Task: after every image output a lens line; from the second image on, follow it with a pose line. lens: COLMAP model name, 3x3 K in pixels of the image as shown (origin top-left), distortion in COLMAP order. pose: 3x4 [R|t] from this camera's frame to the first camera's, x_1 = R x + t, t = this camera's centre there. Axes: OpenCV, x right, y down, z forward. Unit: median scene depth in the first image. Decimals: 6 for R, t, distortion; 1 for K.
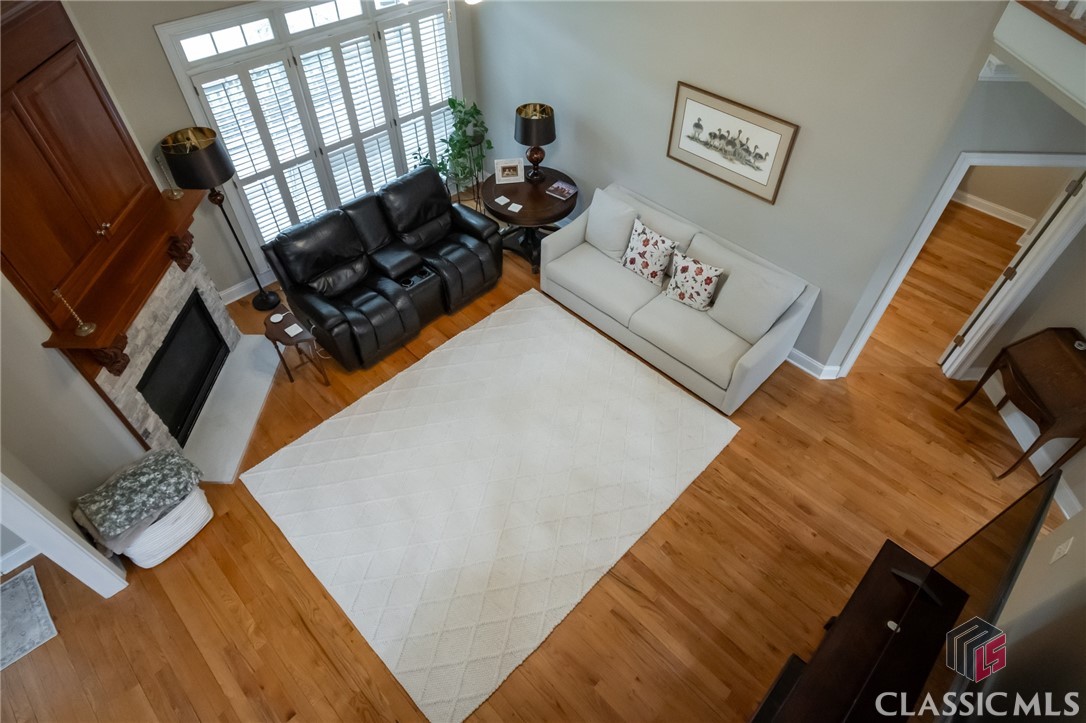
lens RADIAL K [[603.5, 0, 543.1], [0, 603.5, 363.4], [0, 0, 1]] dist [0.000544, -0.002215]
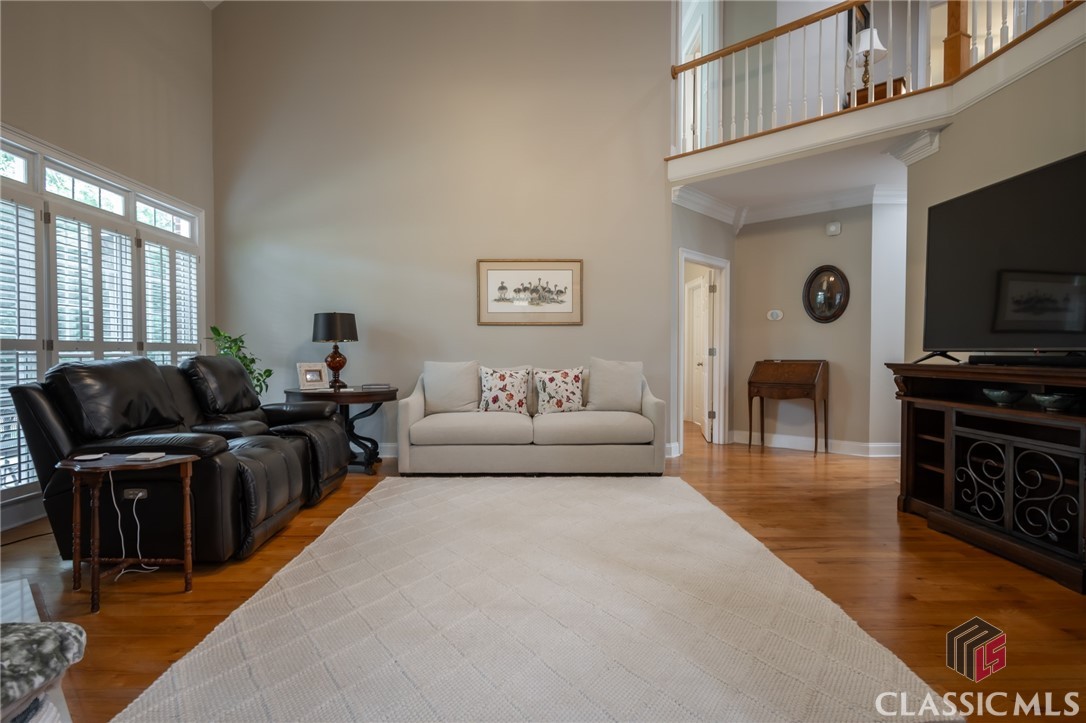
lens RADIAL K [[566.6, 0, 543.7], [0, 566.6, 356.5], [0, 0, 1]] dist [0.007306, 0.000533]
pose [[0.688843, -0.014105, 0.724774, -0.535526], [0.539642, 0.677557, -0.499703, 0.331586], [-0.484027, 0.735335, 0.474342, 0.516952]]
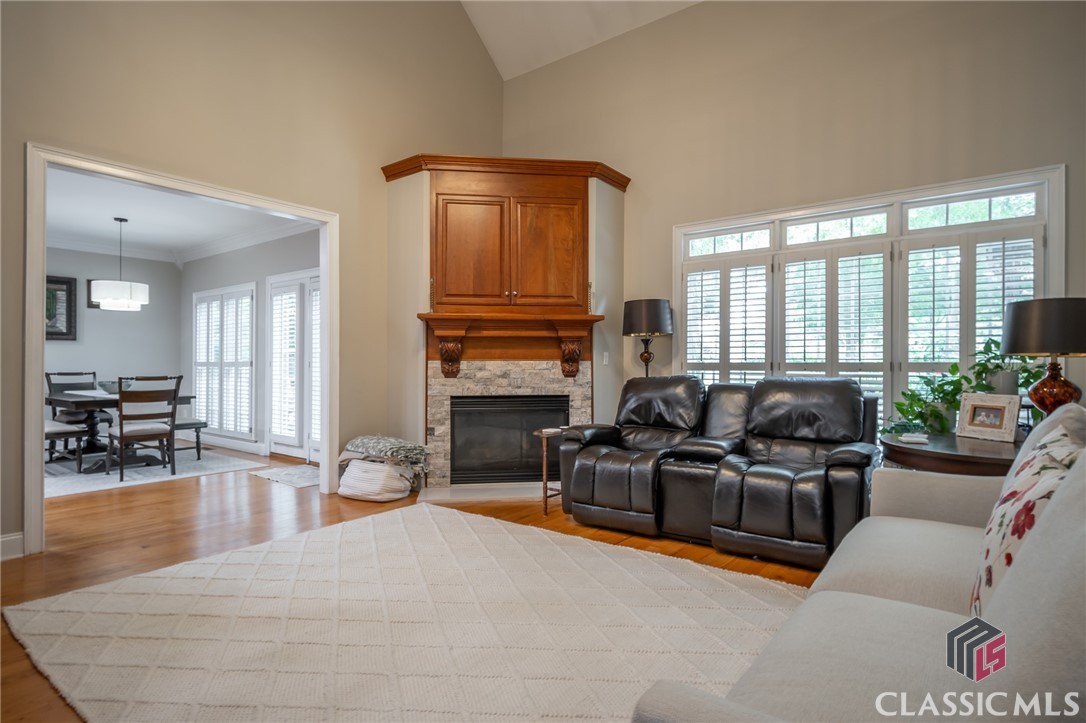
lens RADIAL K [[566.6, 0, 541.8], [0, 566.6, 362.3], [0, 0, 1]] dist [0.007306, 0.000533]
pose [[0.133360, -0.014423, -0.990963, 0.473387], [-0.736135, 0.668035, -0.108790, -0.017226], [0.663567, 0.743990, 0.078472, 0.837581]]
